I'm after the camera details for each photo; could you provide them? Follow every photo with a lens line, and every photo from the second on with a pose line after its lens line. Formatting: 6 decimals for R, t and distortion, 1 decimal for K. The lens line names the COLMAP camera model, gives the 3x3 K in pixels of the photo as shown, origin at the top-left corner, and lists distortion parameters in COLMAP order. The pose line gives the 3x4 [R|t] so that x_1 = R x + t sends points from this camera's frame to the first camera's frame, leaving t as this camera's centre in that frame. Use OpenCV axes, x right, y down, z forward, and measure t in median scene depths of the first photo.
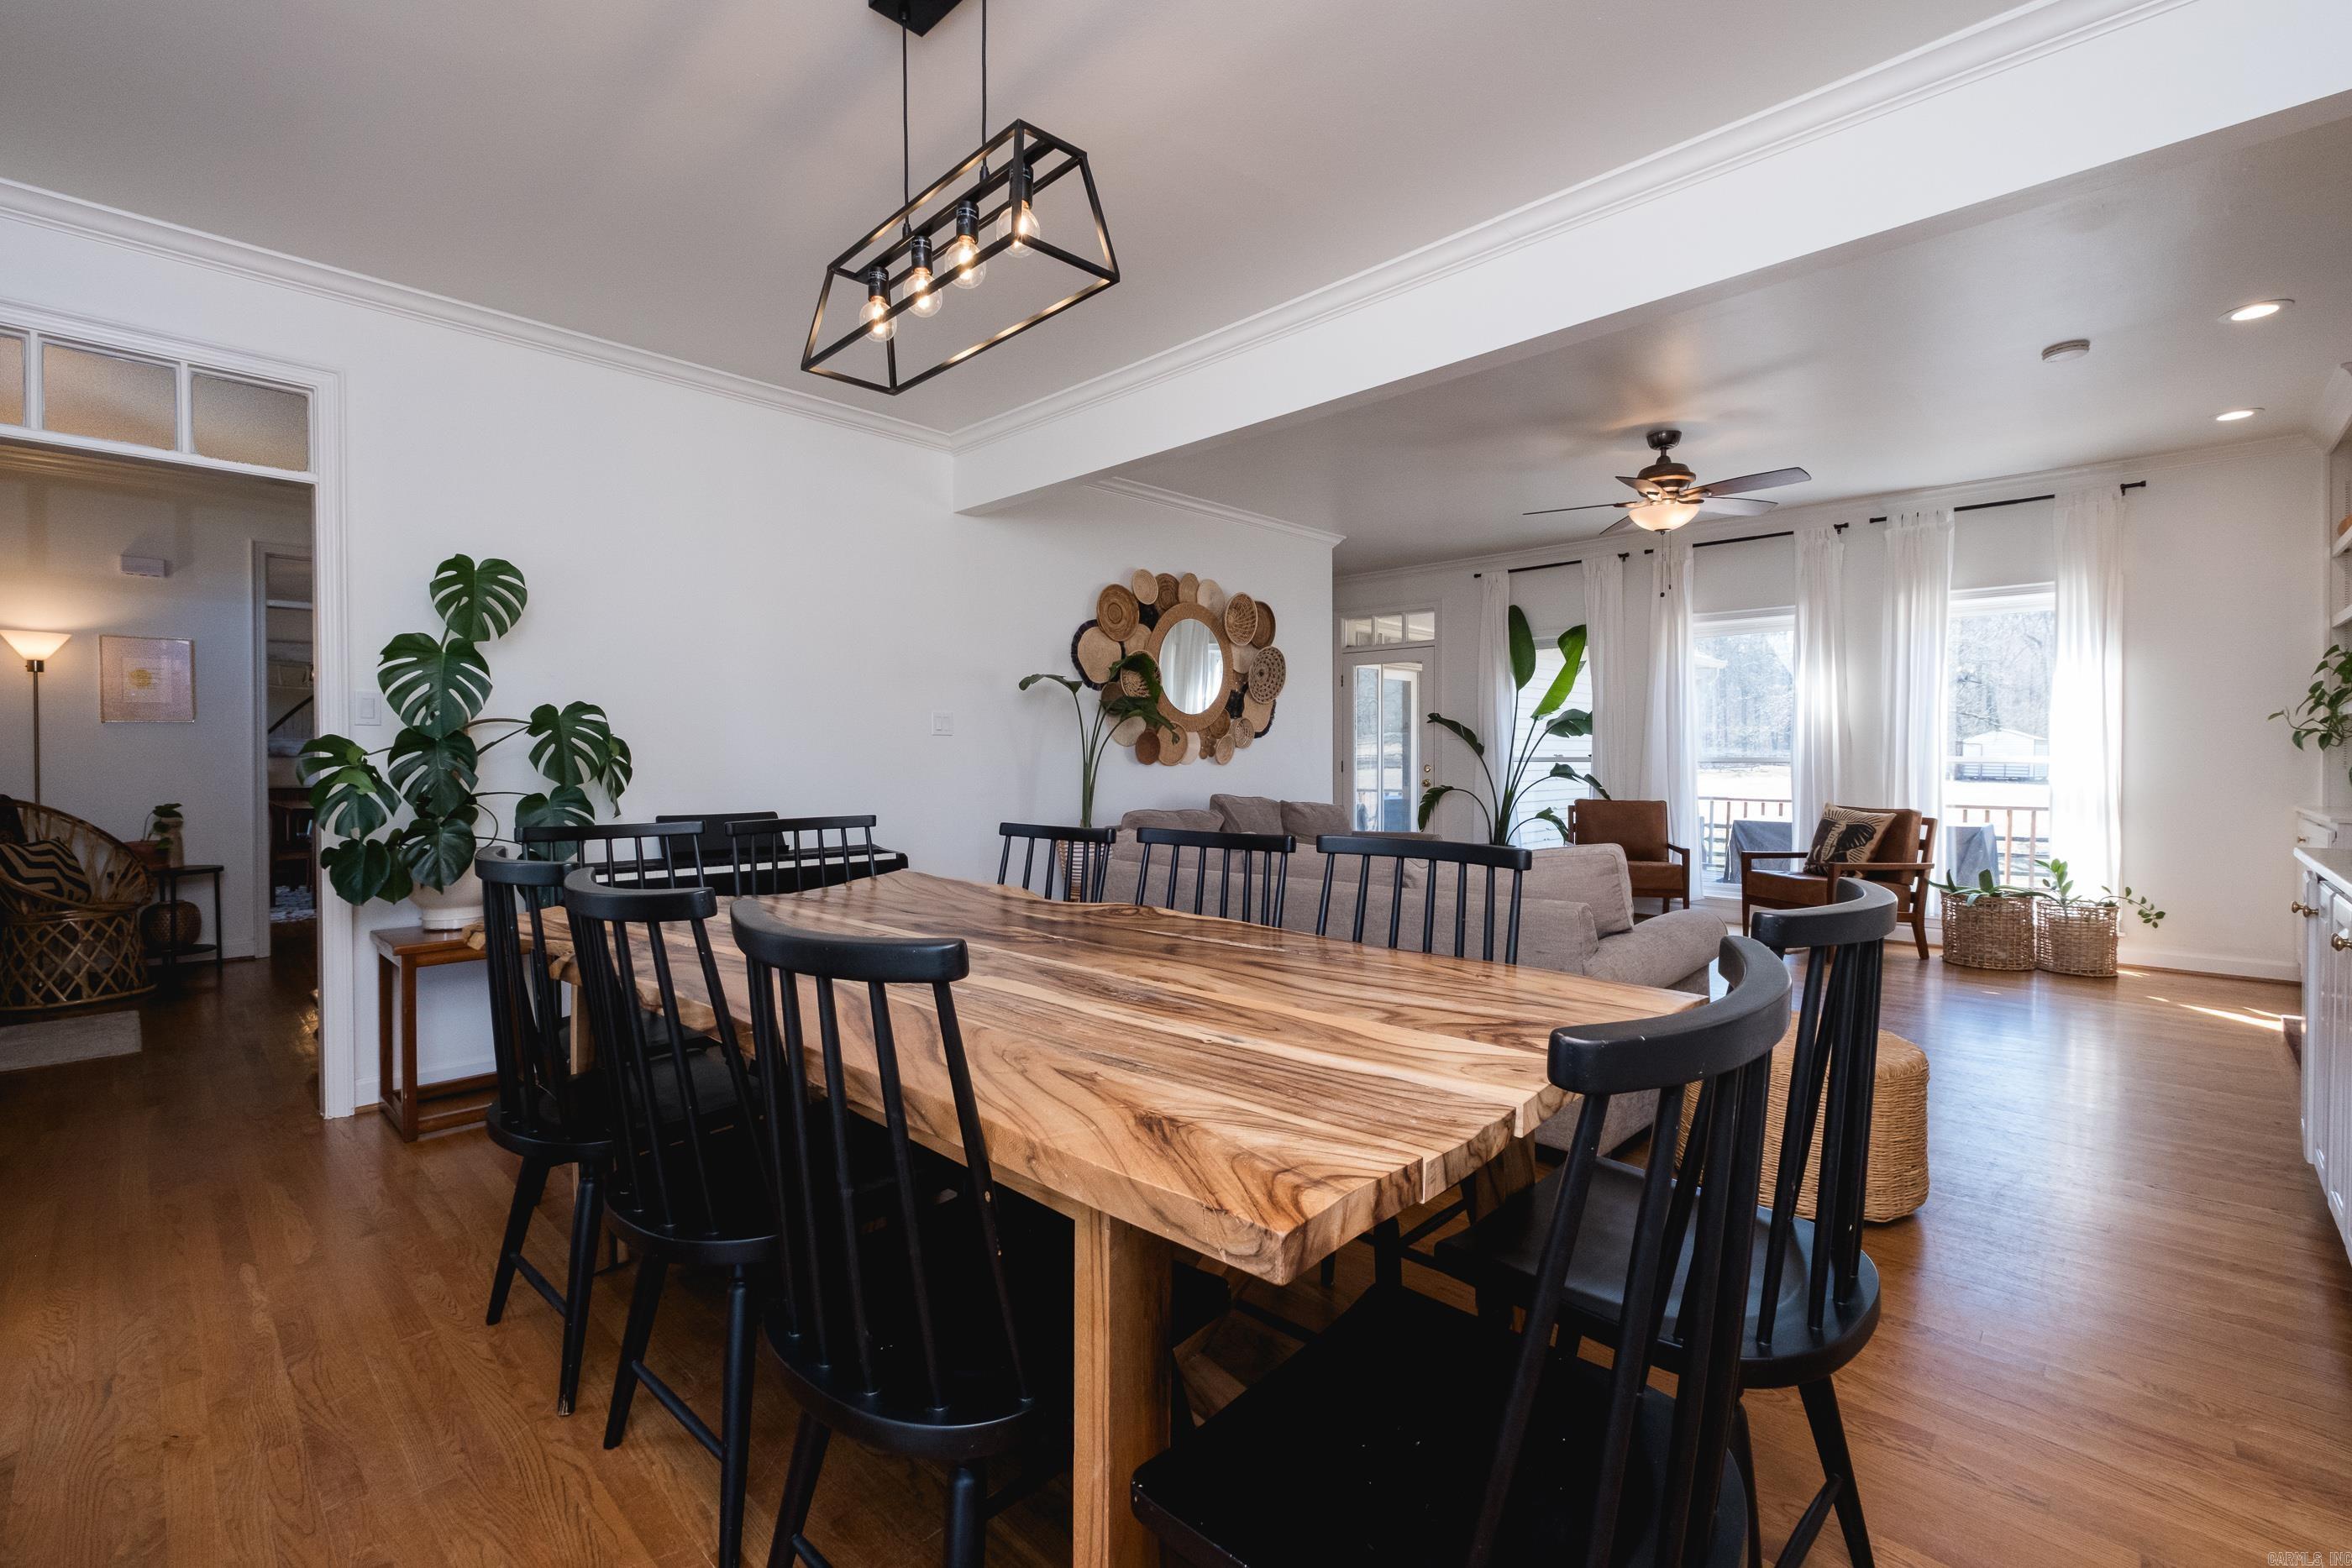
lens RADIAL K [[1014.1, 0, 1161.7], [0, 1014.1, 778.1], [0, 0, 1]] dist [-0.001326, -0.000343]
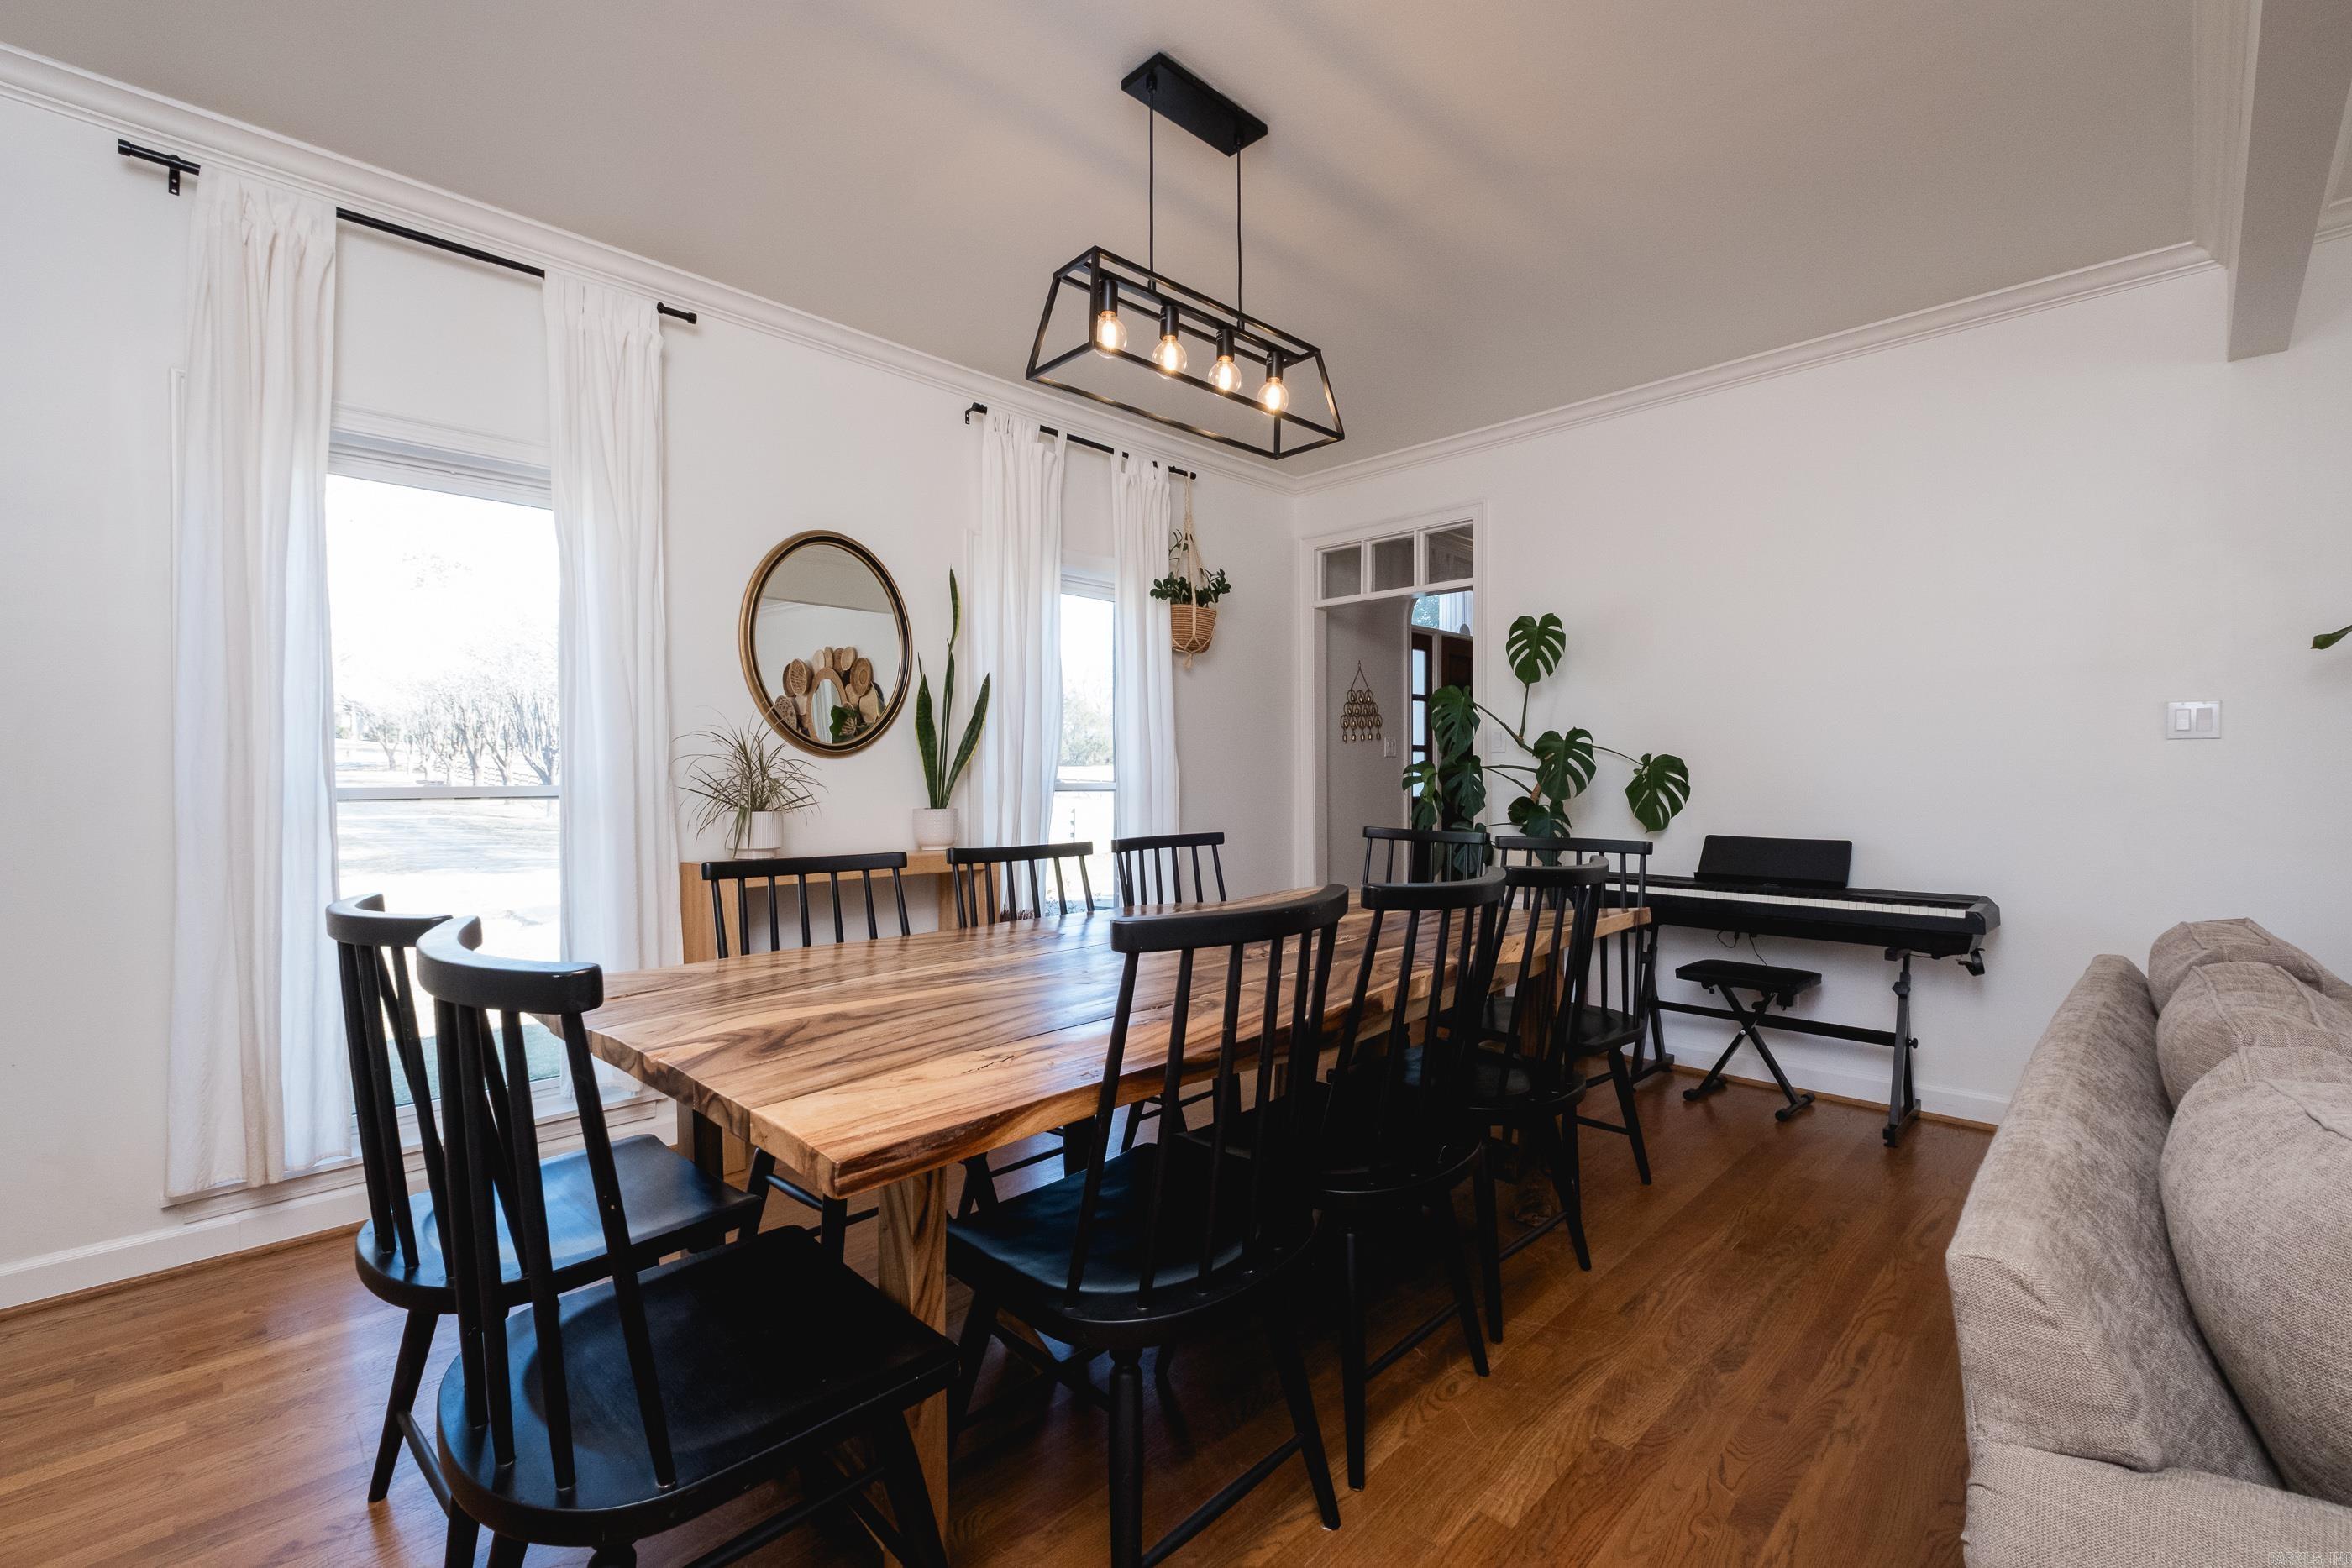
lens RADIAL K [[1011.5, 0, 1200.9], [0, 1011.5, 779.7], [0, 0, 1]] dist [0.013255, -0.009633]
pose [[-0.007192, 0.002769, -0.999970, 0.325546], [-0.019806, 0.999800, 0.002911, -0.006245], [0.999778, 0.019827, -0.007136, 0.340492]]
